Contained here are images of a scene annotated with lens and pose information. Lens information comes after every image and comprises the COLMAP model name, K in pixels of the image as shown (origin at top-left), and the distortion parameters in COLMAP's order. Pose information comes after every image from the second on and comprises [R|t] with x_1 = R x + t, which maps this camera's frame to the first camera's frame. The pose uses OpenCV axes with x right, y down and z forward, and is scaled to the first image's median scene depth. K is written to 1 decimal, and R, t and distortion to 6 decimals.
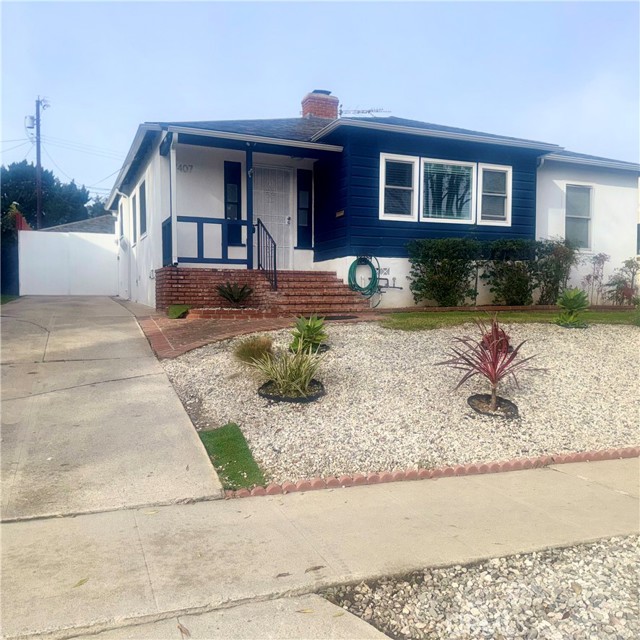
lens RADIAL K [[600.9, 0, 321.1], [0, 600.9, 321.2], [0, 0, 1]] dist [0.104054, -0.178410]
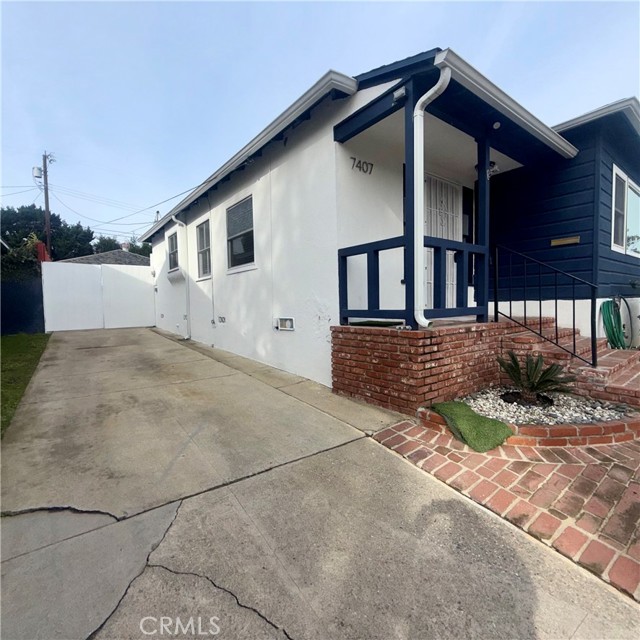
lens RADIAL K [[339.8, 0, 317.8], [0, 339.8, 315.9], [0, 0, 1]] dist [-0.002847, -0.000648]
pose [[0.967405, -0.030766, 0.251358, -0.119398], [0.030096, 0.999526, 0.006510, -0.031164], [-0.251439, 0.001267, 0.967872, 0.214124]]
